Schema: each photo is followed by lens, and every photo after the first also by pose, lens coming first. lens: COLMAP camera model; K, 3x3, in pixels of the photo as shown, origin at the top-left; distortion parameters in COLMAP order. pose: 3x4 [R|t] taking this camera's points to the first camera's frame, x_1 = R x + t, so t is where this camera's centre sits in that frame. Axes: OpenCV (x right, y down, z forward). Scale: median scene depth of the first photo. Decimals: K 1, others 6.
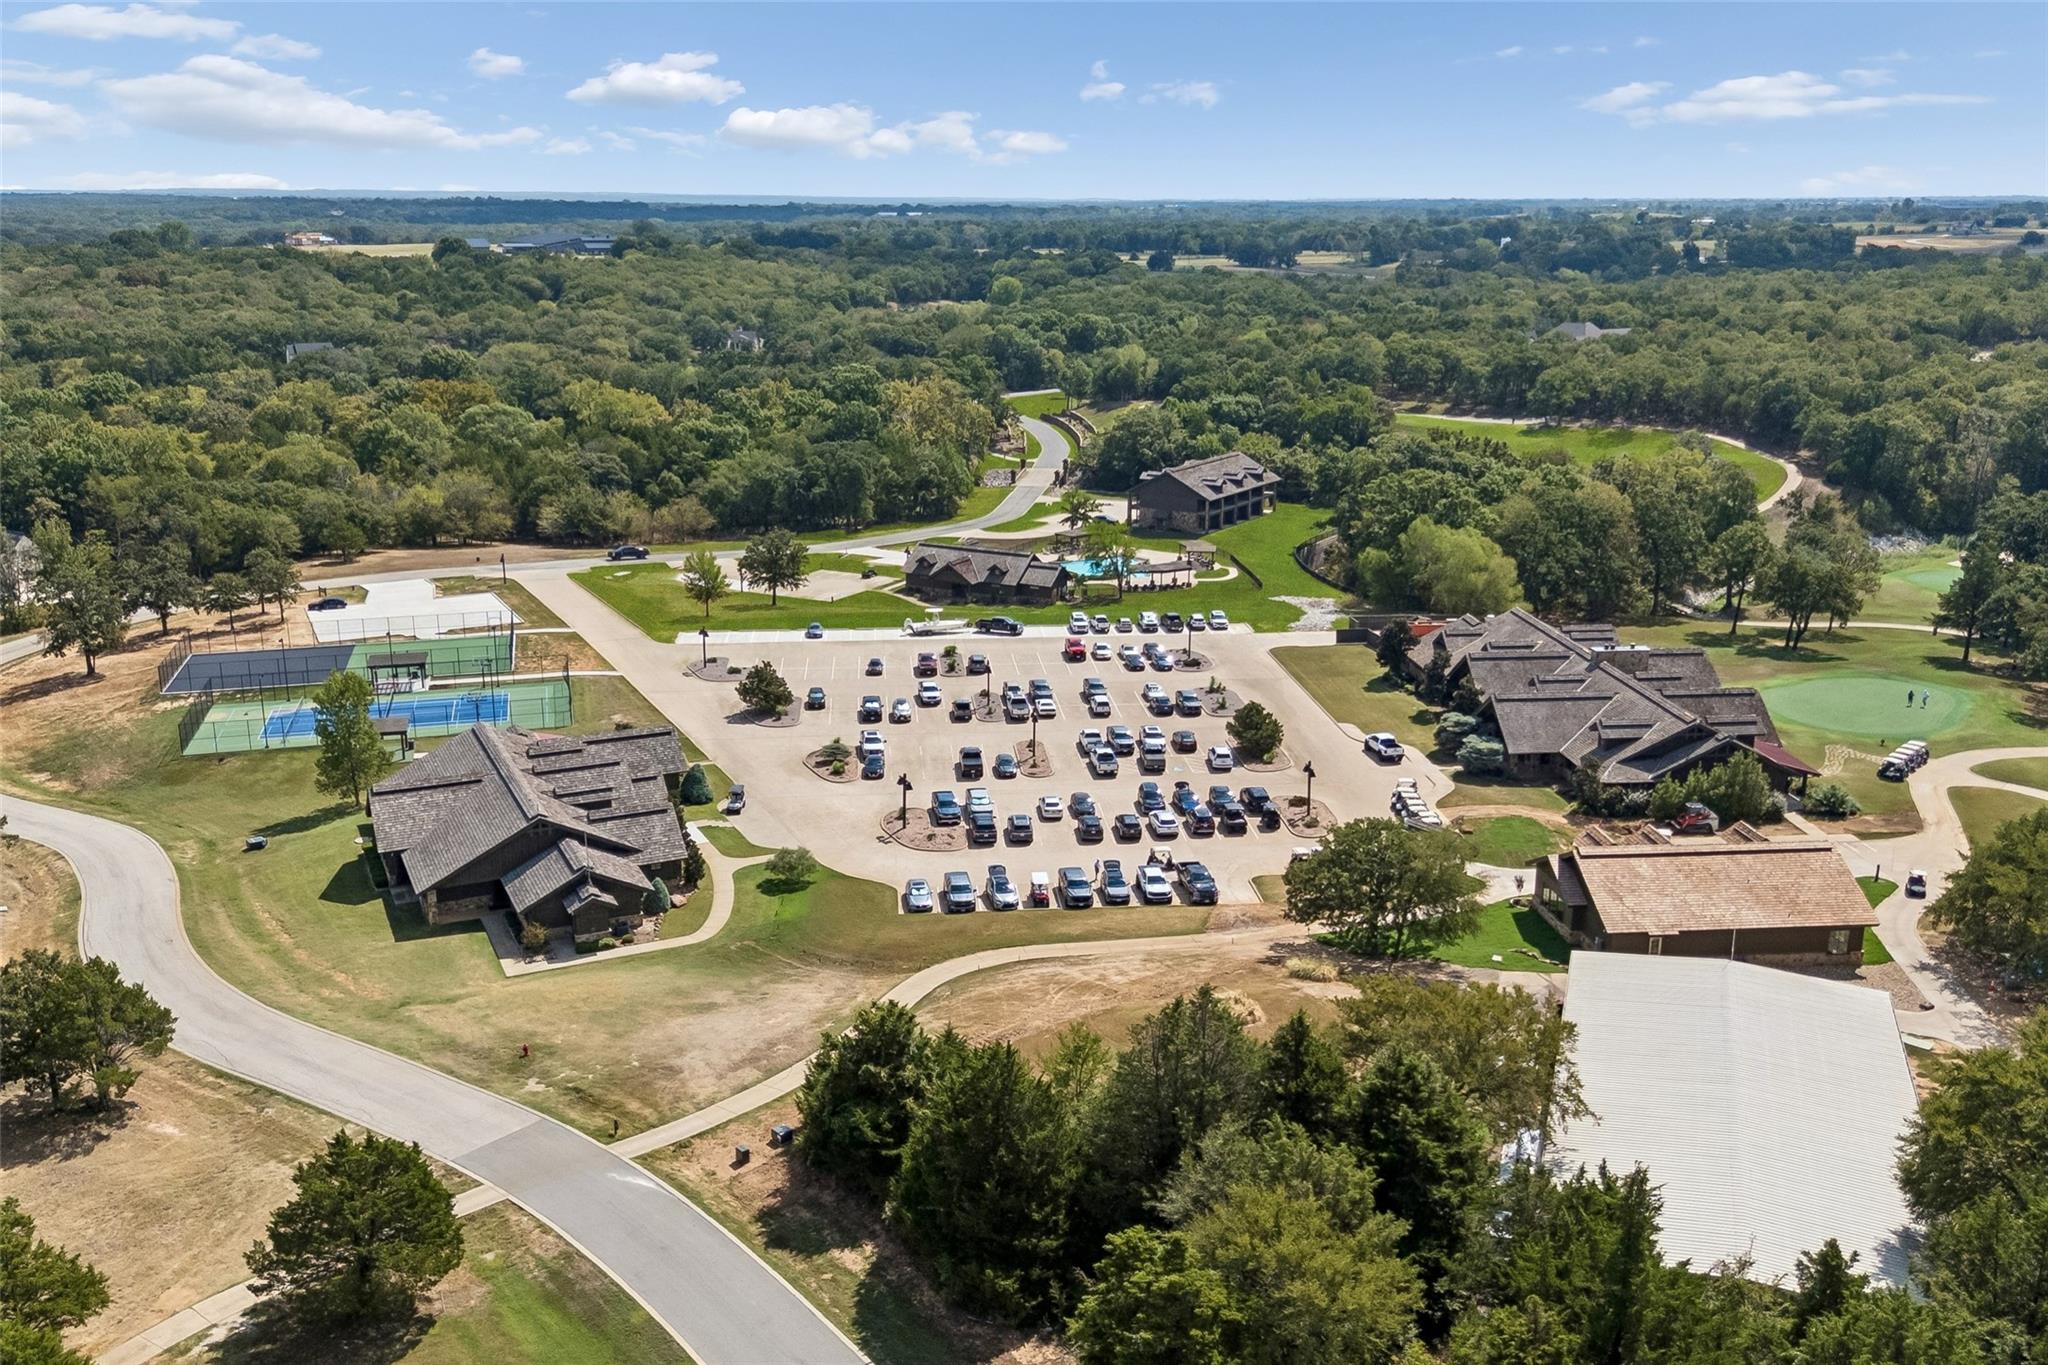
lens RADIAL K [[1798.1, 0, 1015.9], [0, 1798.1, 679.1], [0, 0, 1]] dist [0.082644, -0.091070]
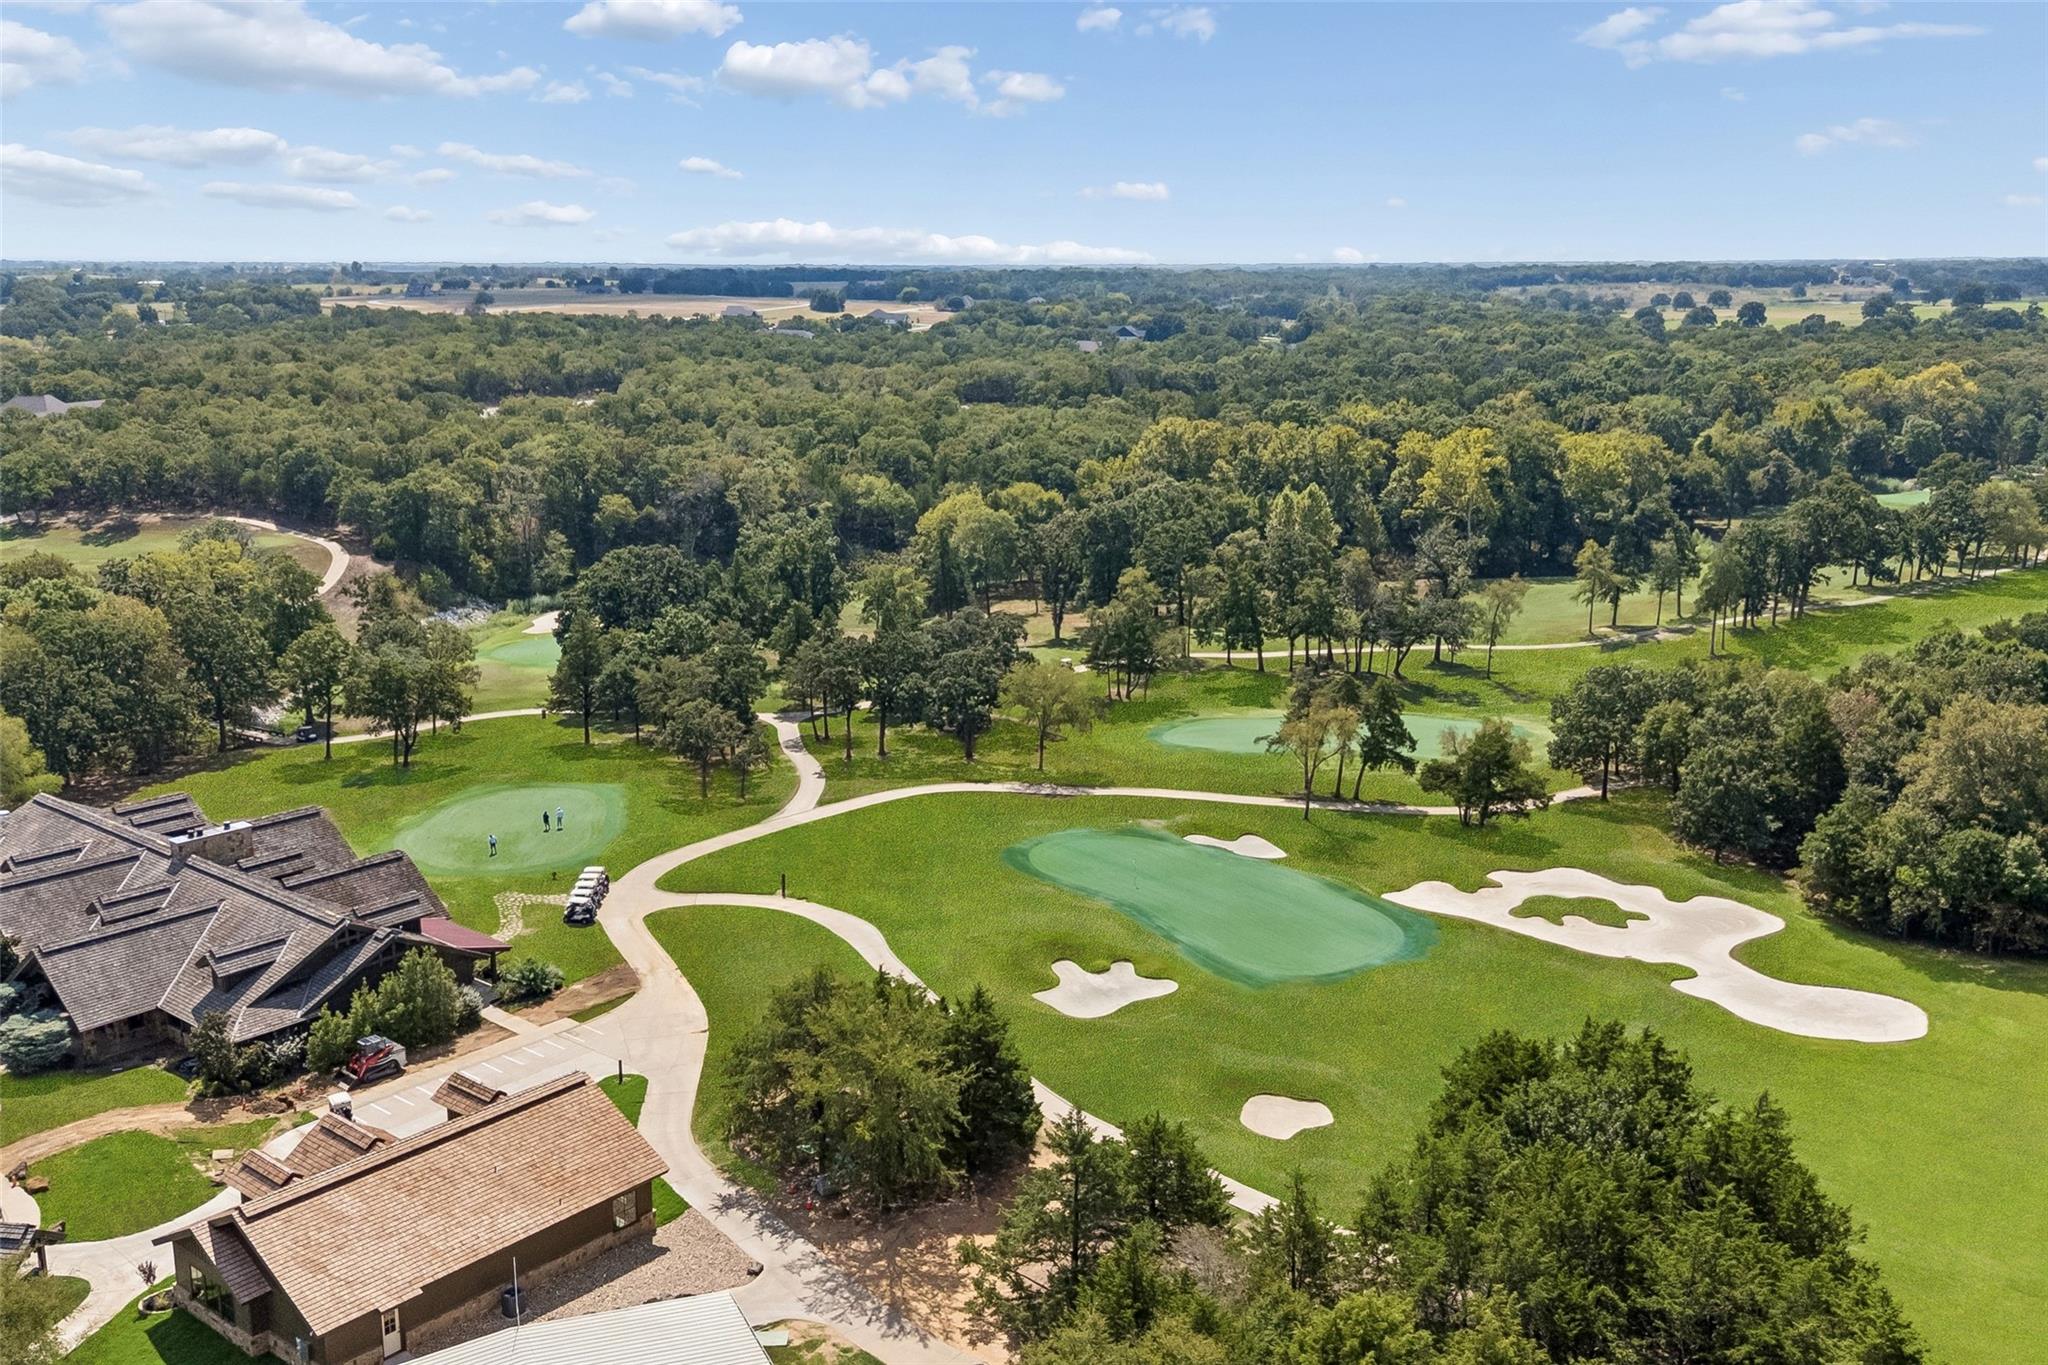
lens RADIAL K [[1798.1, 0, 1015.9], [0, 1798.1, 679.1], [0, 0, 1]] dist [0.082644, -0.091070]
pose [[0.704619, -0.162829, 0.690651, 0.045906], [0.187044, 0.981513, 0.040577, -0.032071], [-0.684490, 0.100591, 0.722049, 0.169013]]
